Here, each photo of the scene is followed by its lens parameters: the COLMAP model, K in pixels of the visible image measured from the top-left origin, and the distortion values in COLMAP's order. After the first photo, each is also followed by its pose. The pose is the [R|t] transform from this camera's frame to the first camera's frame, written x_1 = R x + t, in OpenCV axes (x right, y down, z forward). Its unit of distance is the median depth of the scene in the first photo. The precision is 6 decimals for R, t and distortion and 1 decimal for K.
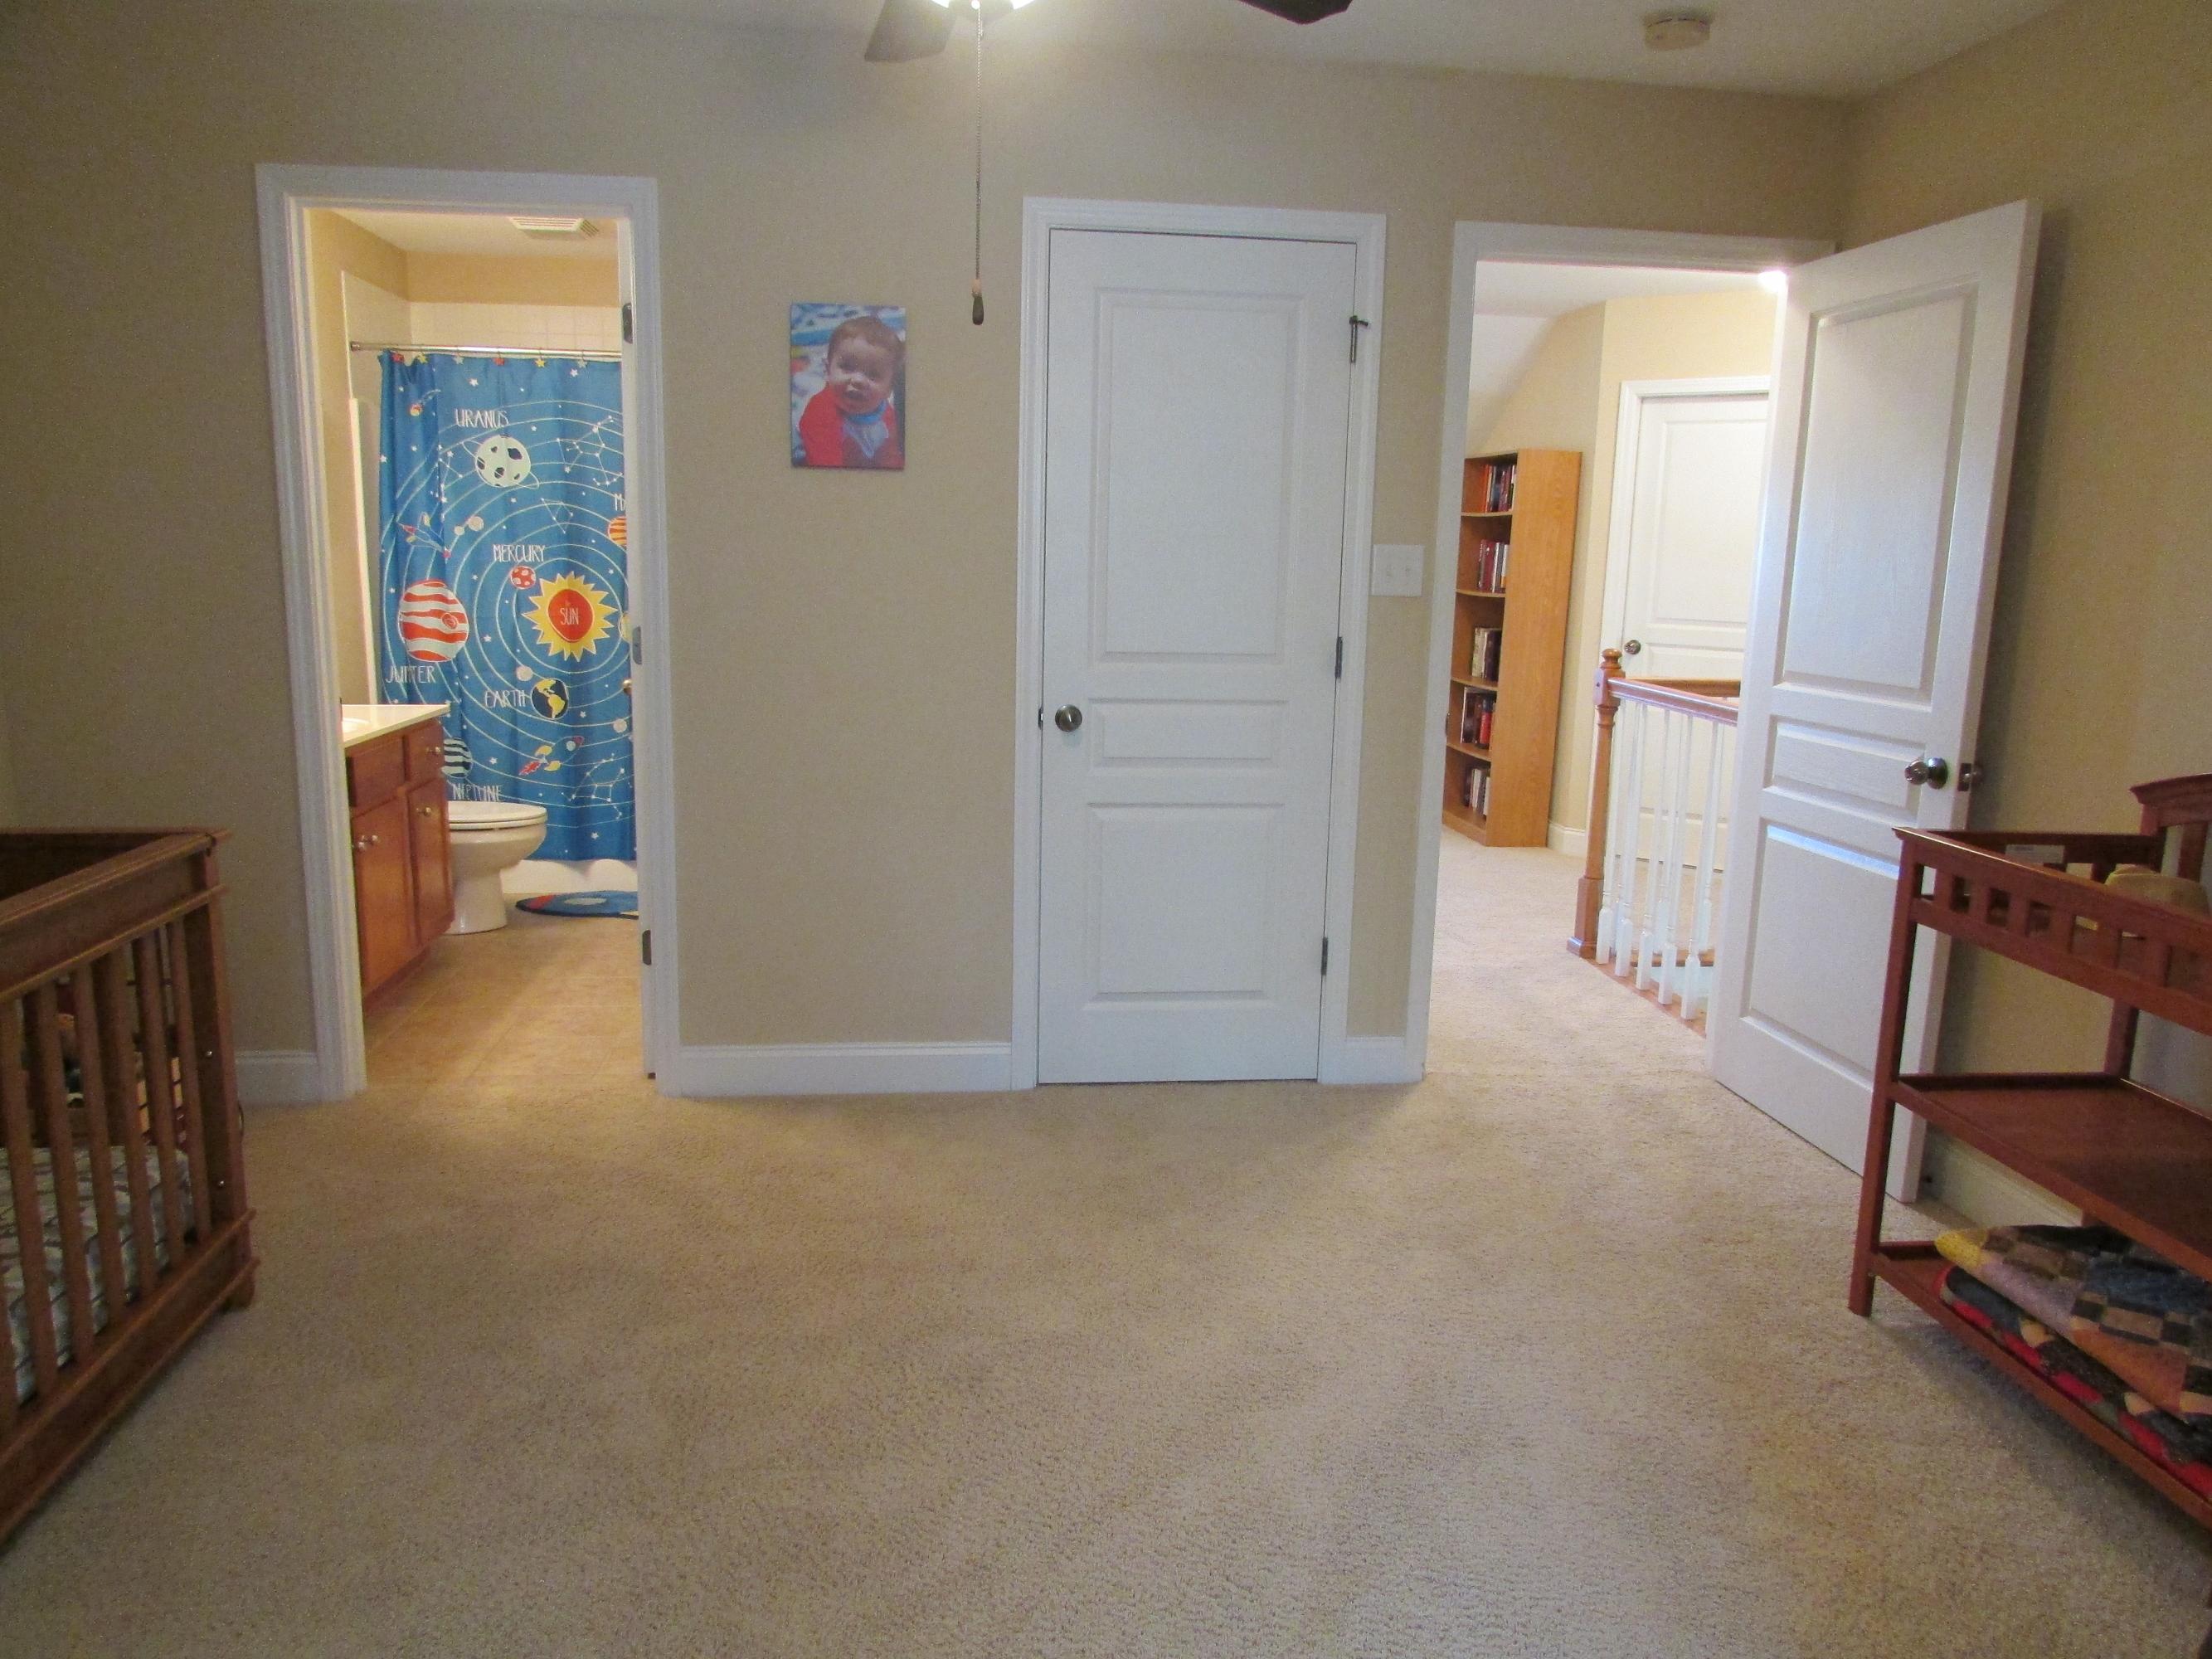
lens RADIAL K [[1592.1, 0, 1089.3], [0, 1592.1, 812.5], [0, 0, 1]] dist [-0.008161, 0.002574]
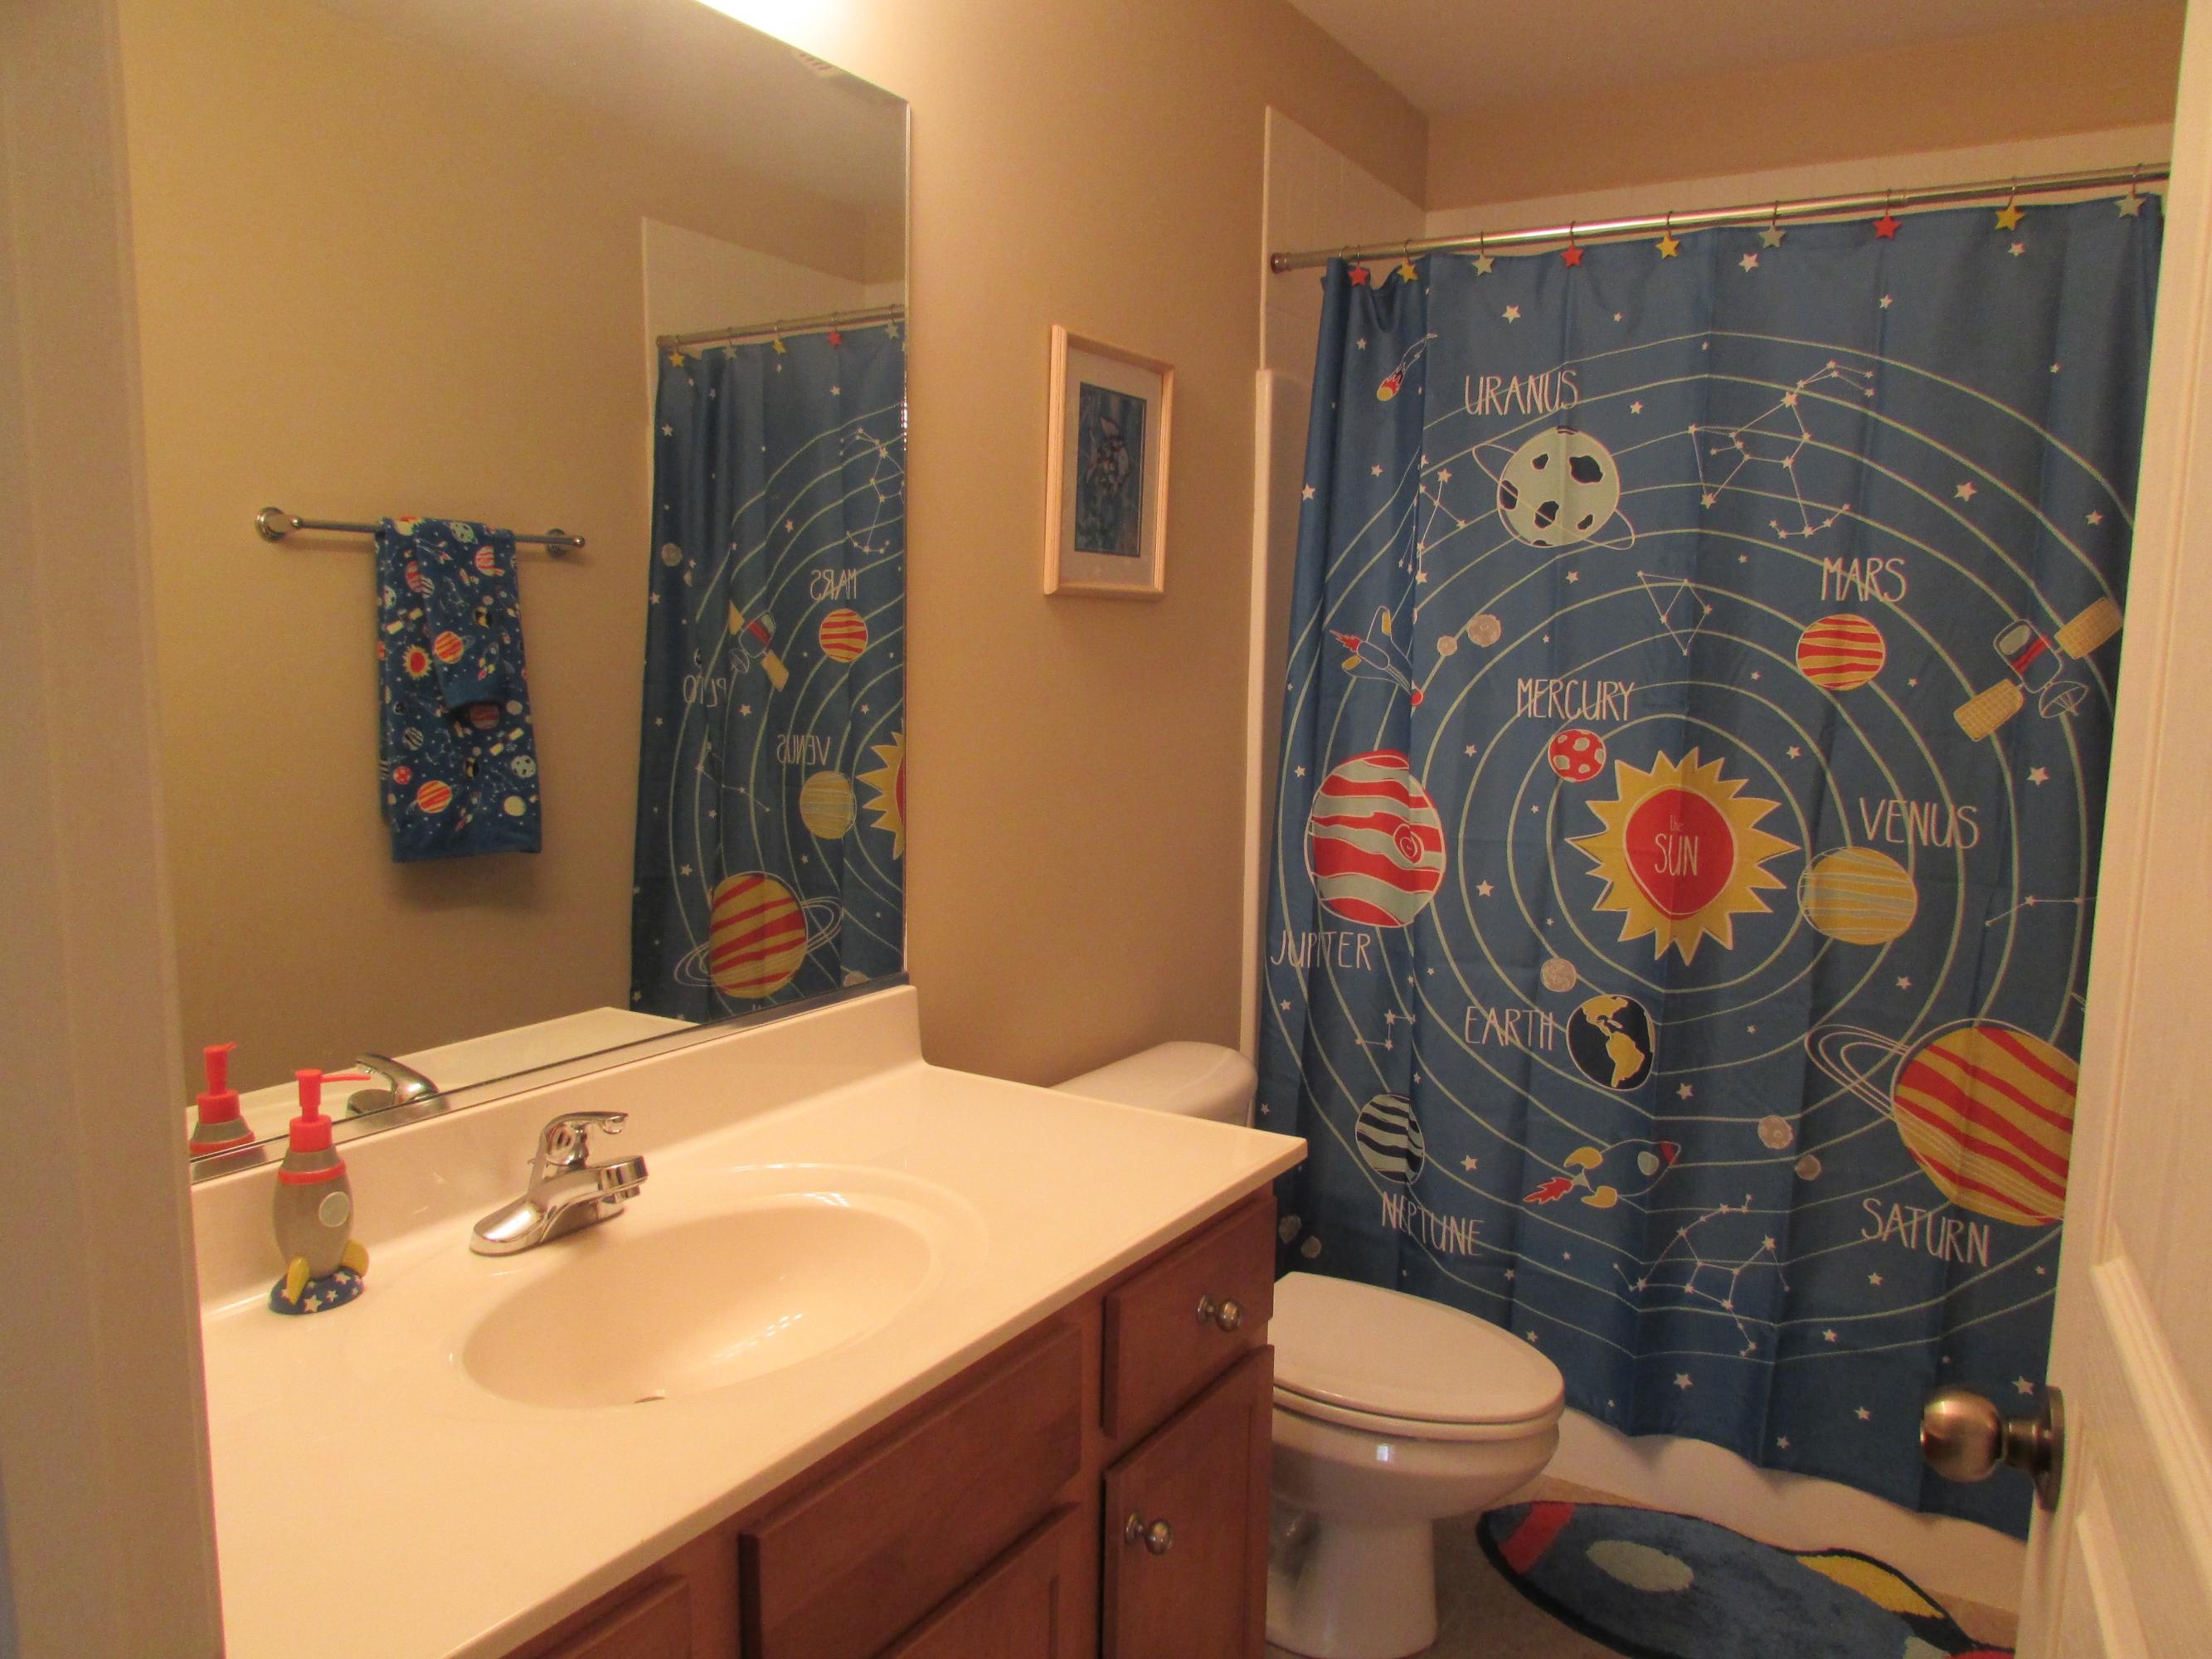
lens RADIAL K [[1592.1, 0, 1112.9], [0, 1592.1, 806.4], [0, 0, 1]] dist [-0.008161, 0.002574]
pose [[0.795602, 0.070364, -0.601719, -0.197493], [-0.113669, 0.992930, -0.034184, -0.105808], [0.595060, 0.095594, 0.797976, 0.587068]]
